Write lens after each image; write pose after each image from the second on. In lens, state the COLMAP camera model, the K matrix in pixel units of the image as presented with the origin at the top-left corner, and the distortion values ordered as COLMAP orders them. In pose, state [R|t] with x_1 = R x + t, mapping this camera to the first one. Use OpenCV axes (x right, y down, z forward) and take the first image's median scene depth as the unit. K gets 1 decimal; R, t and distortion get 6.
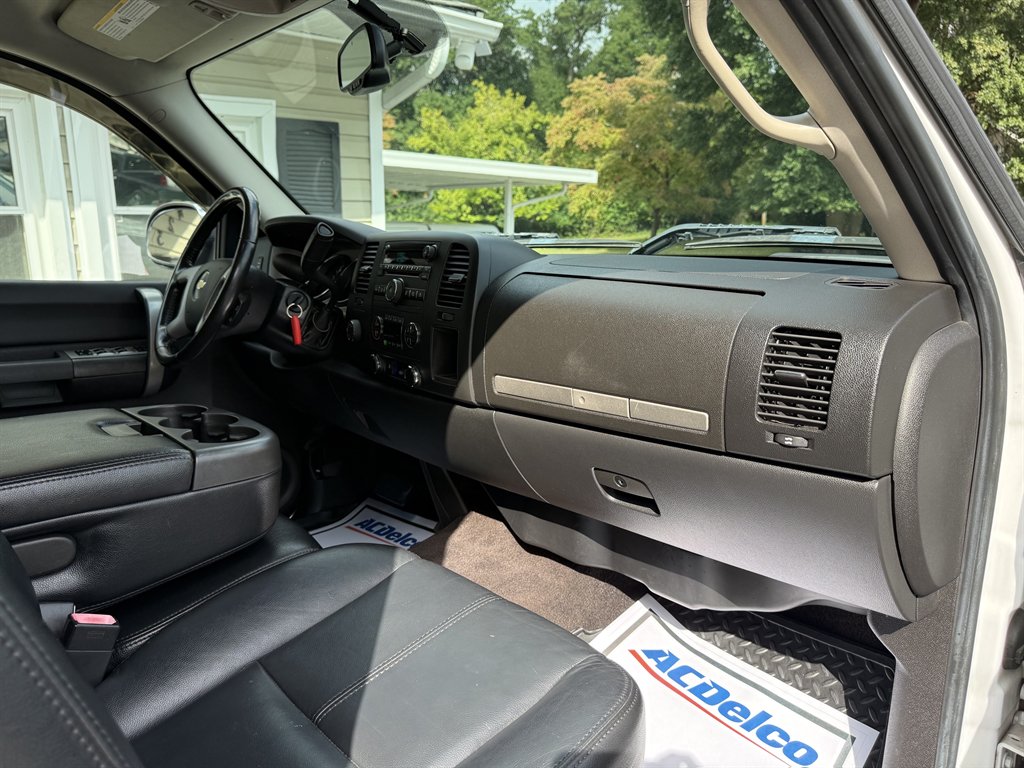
lens RADIAL K [[749.8, 0, 522.2], [0, 749.8, 388.9], [0, 0, 1]] dist [0.019611, -0.026196]
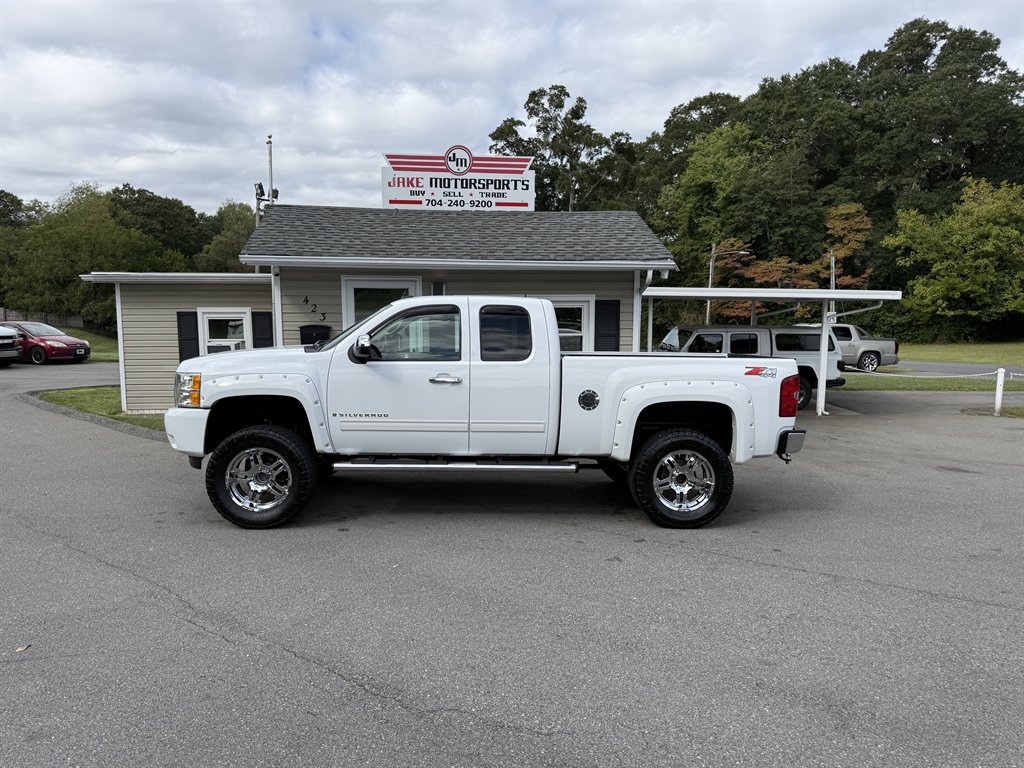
lens RADIAL K [[749.8, 0, 507.4], [0, 749.8, 389.8], [0, 0, 1]] dist [0.019611, -0.026196]
pose [[0.789938, 0.056489, -0.610579, 0.083093], [-0.127389, 0.989141, -0.073297, 0.015629], [0.599808, 0.135682, 0.788556, -0.098555]]
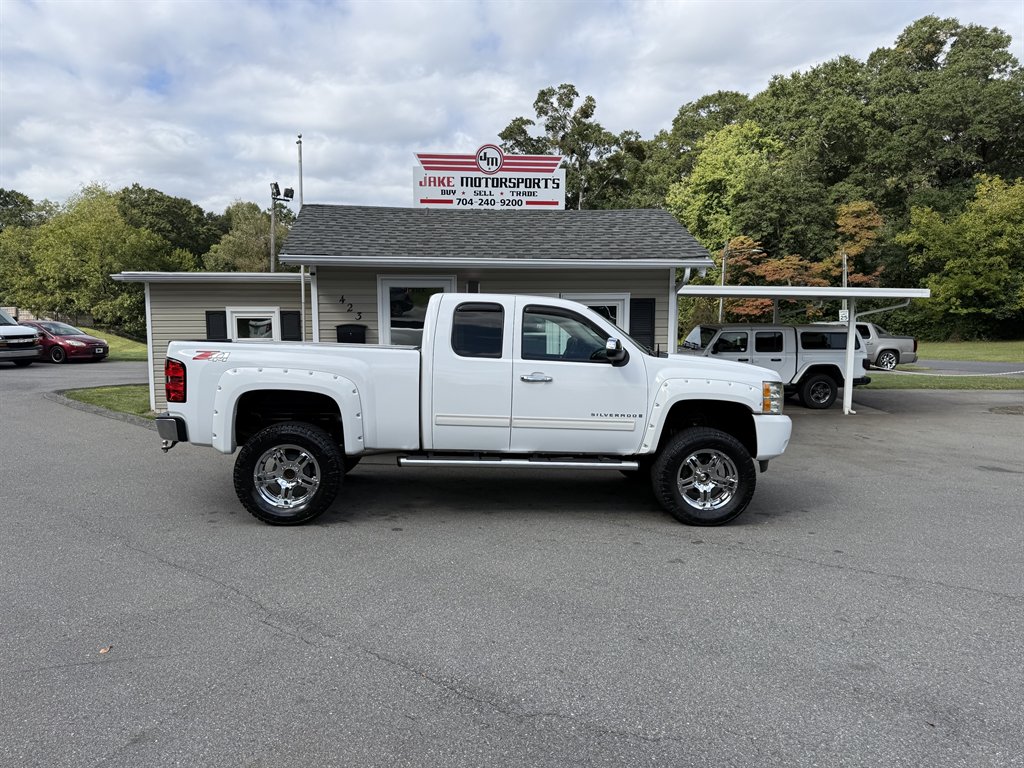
lens RADIAL K [[749.8, 0, 503.1], [0, 749.8, 381.8], [0, 0, 1]] dist [0.019611, -0.026196]
pose [[0.782793, 0.051176, -0.620175, 0.076284], [-0.128001, 0.988543, -0.079991, 0.016435], [0.608976, 0.141999, 0.780375, -0.103122]]
